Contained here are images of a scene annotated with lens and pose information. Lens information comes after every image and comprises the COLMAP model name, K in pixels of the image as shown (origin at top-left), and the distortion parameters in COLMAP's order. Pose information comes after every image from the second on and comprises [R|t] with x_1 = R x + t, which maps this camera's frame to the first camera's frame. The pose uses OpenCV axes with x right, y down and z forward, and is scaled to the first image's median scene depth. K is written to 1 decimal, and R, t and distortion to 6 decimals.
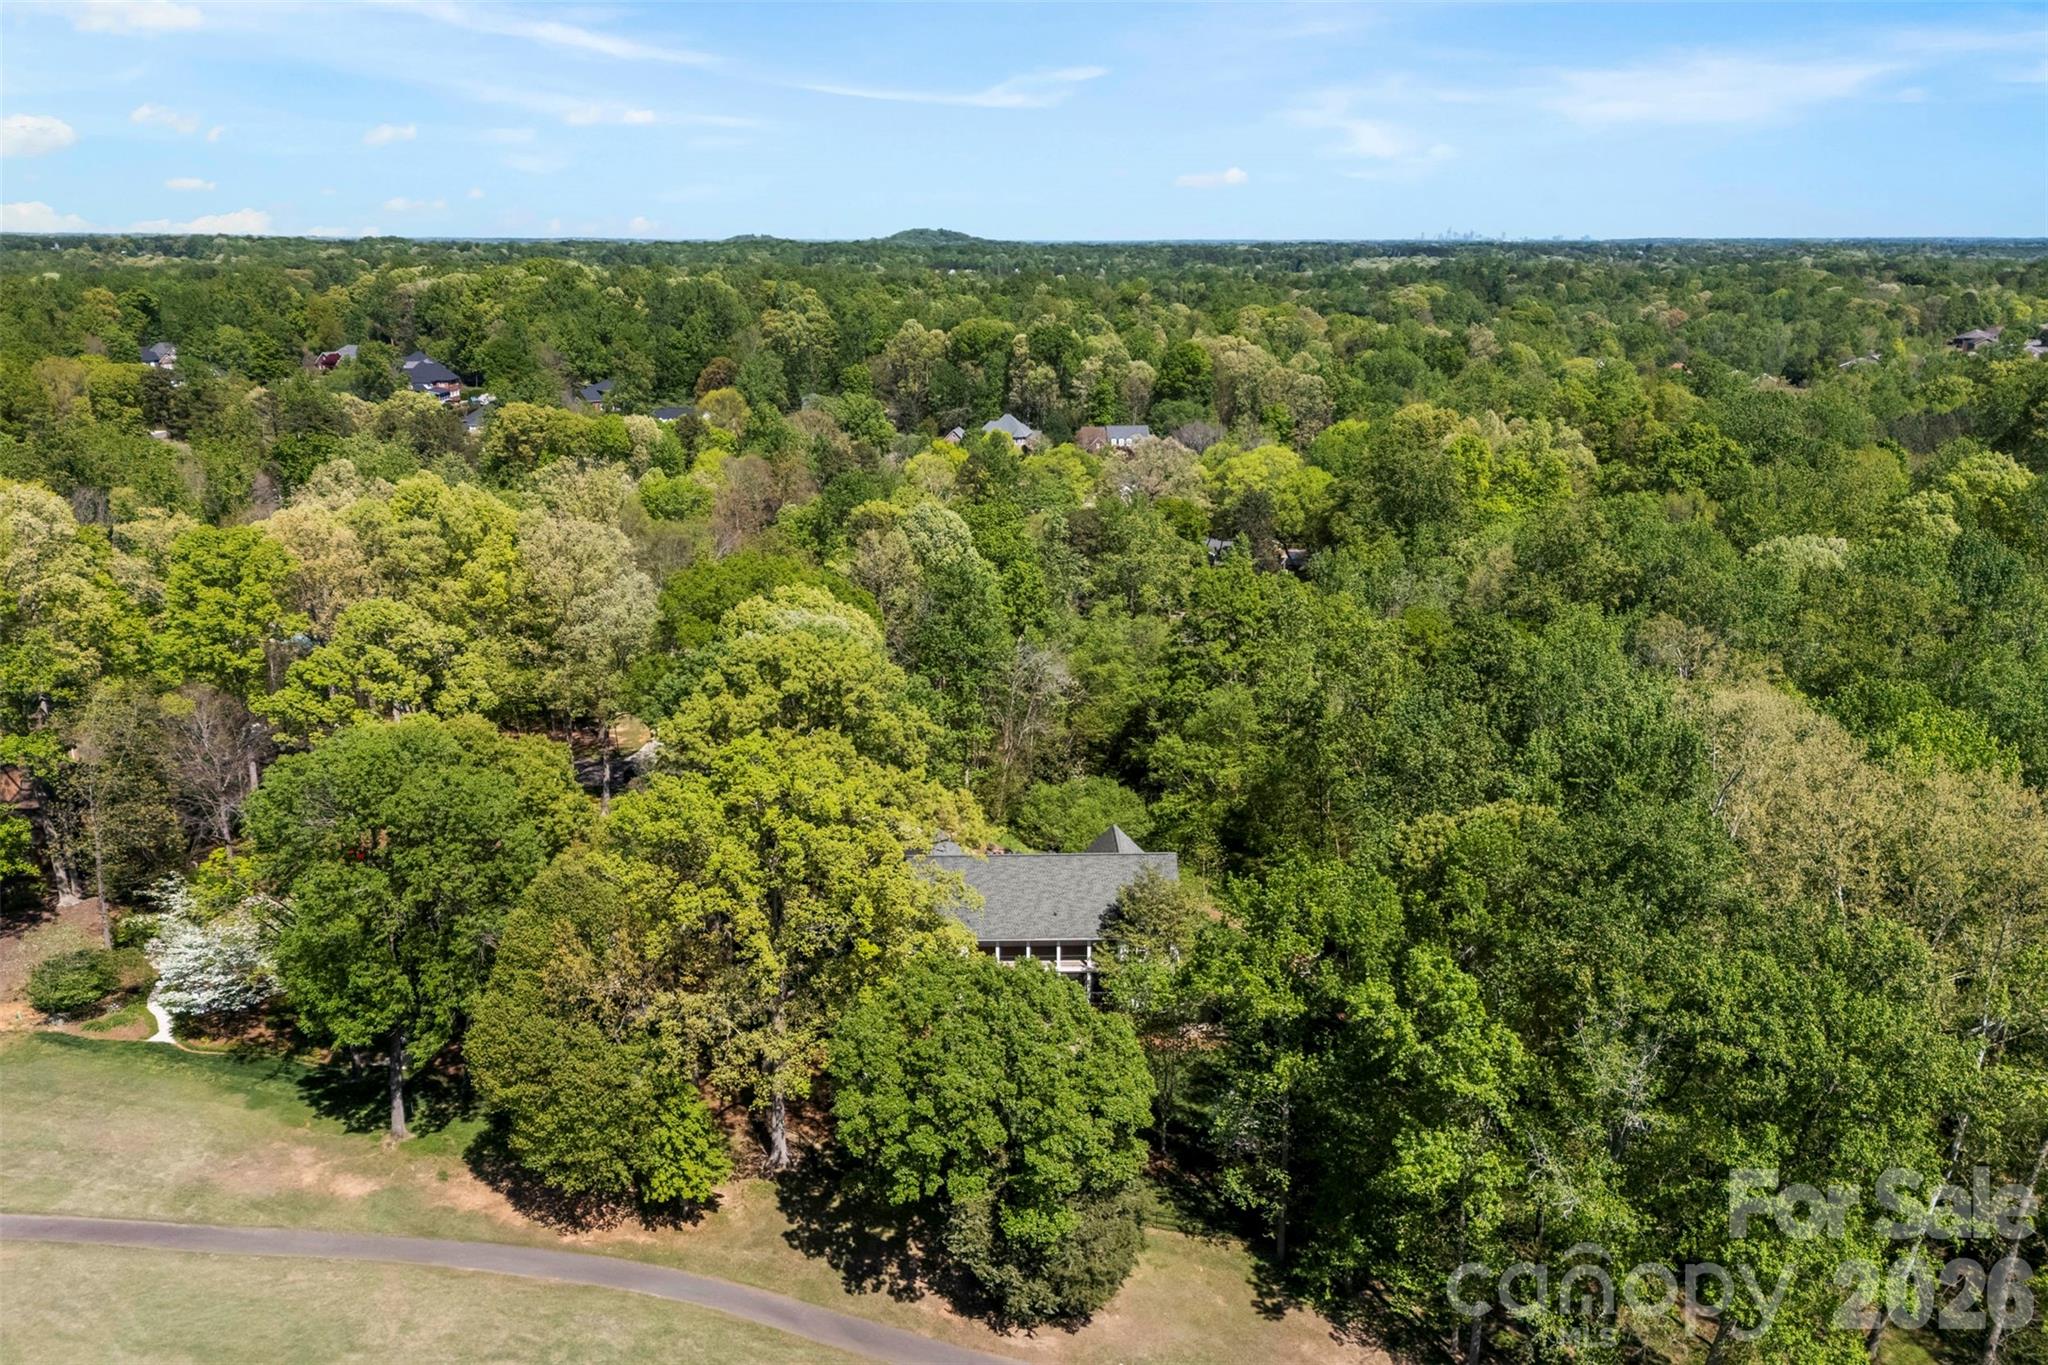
lens RADIAL K [[1580.8, 0, 1024.0], [0, 1580.8, 682.5], [0, 0, 1]] dist [0.108904, -0.149696]
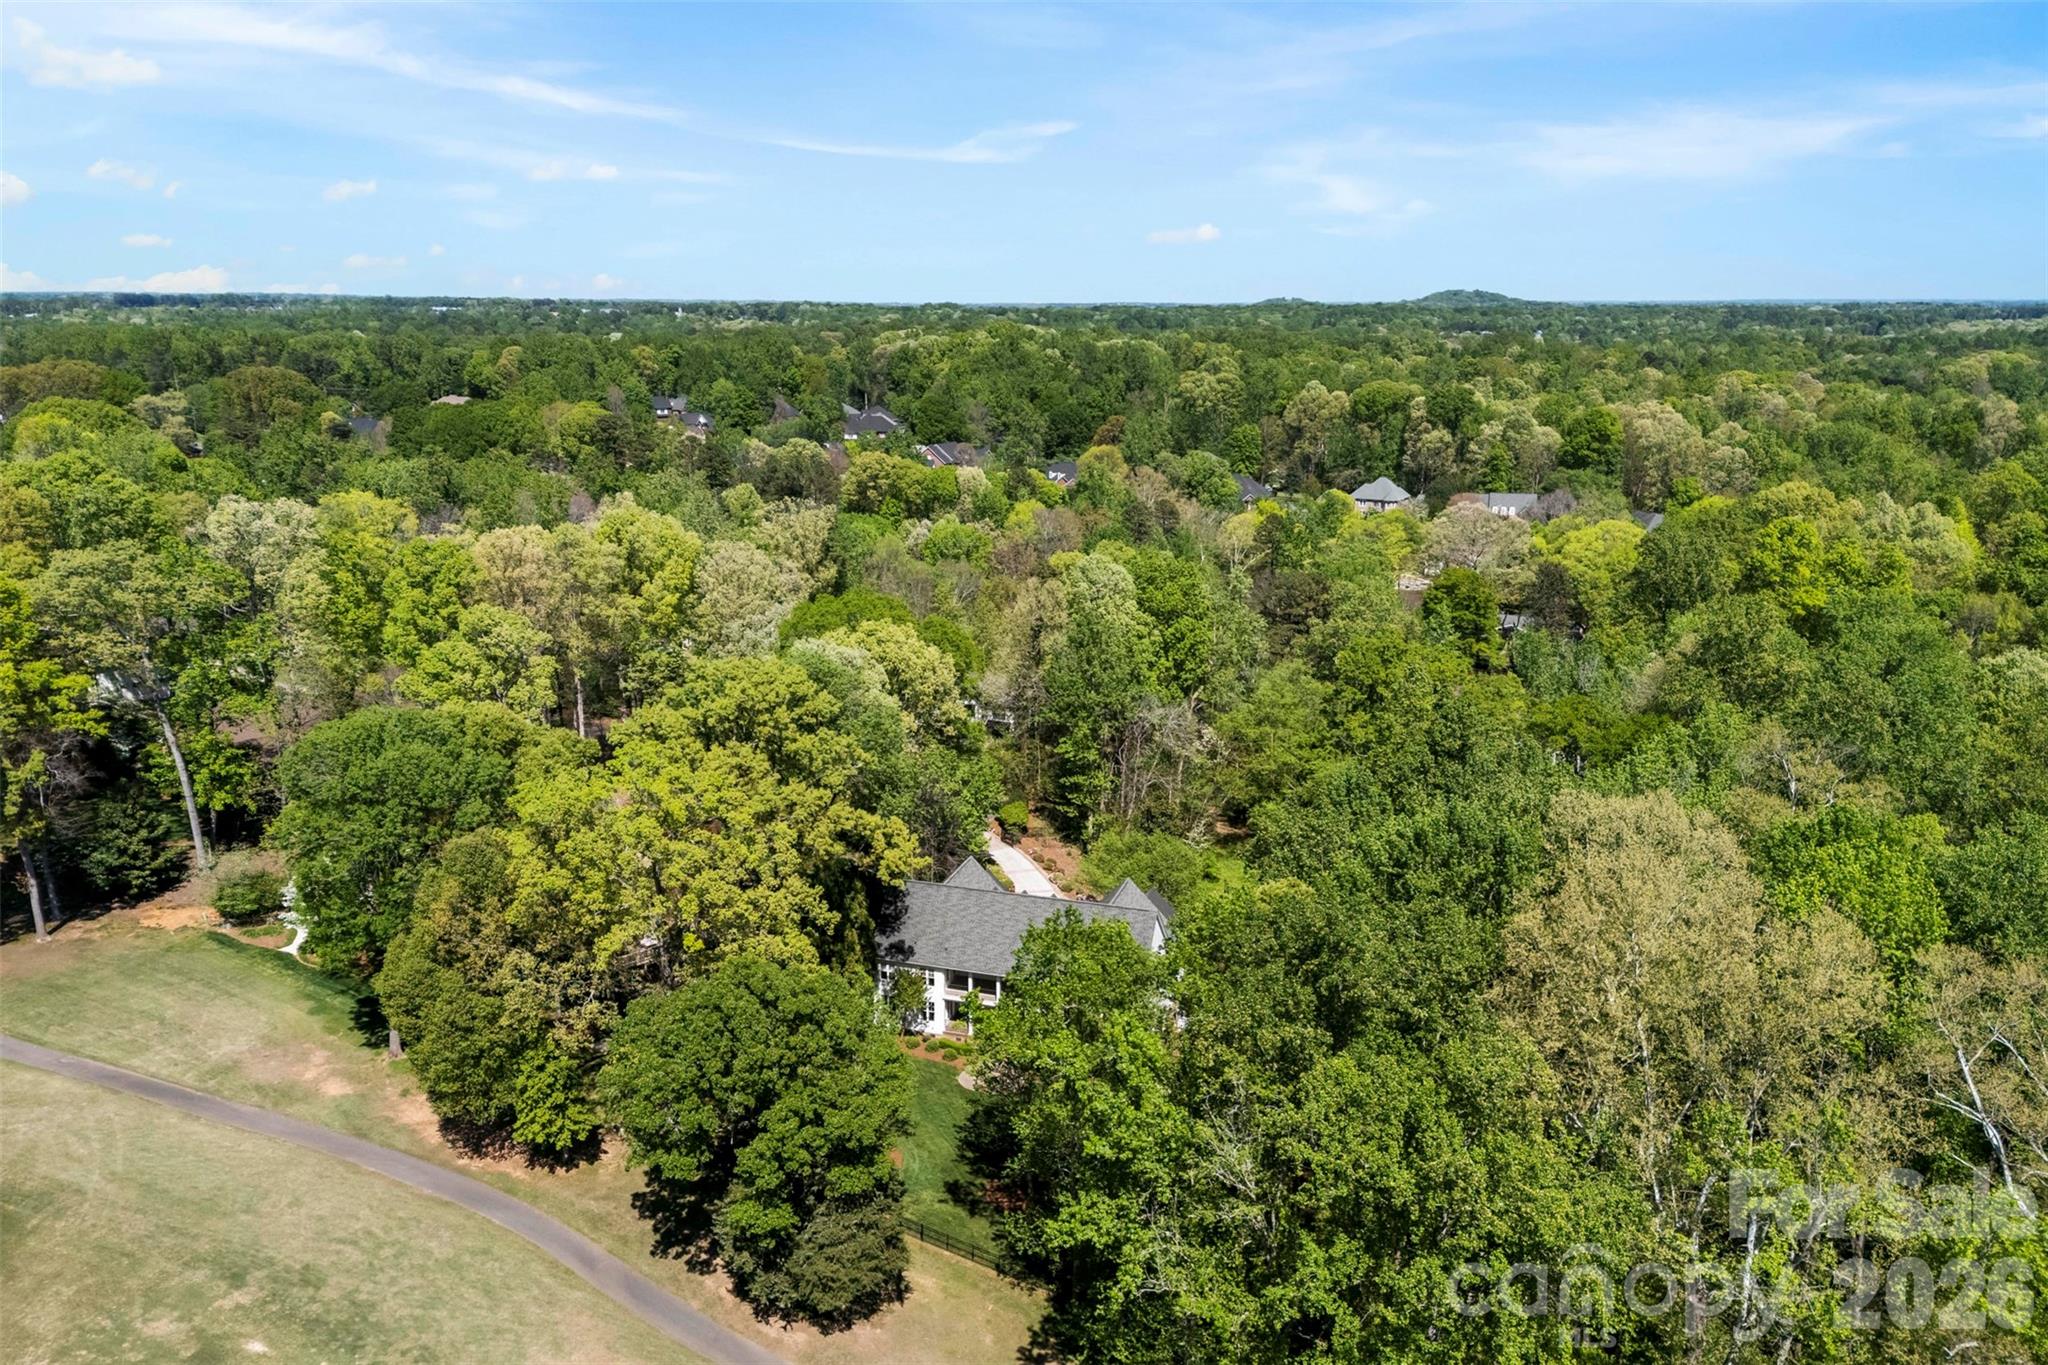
lens RADIAL K [[1580.8, 0, 1024.0], [0, 1580.8, 682.5], [0, 0, 1]] dist [0.108904, -0.149696]
pose [[0.939007, 0.081099, -0.334200, 0.115418], [-0.093323, 0.995422, -0.020654, -0.002321], [0.330995, 0.050583, 0.942276, 0.007837]]
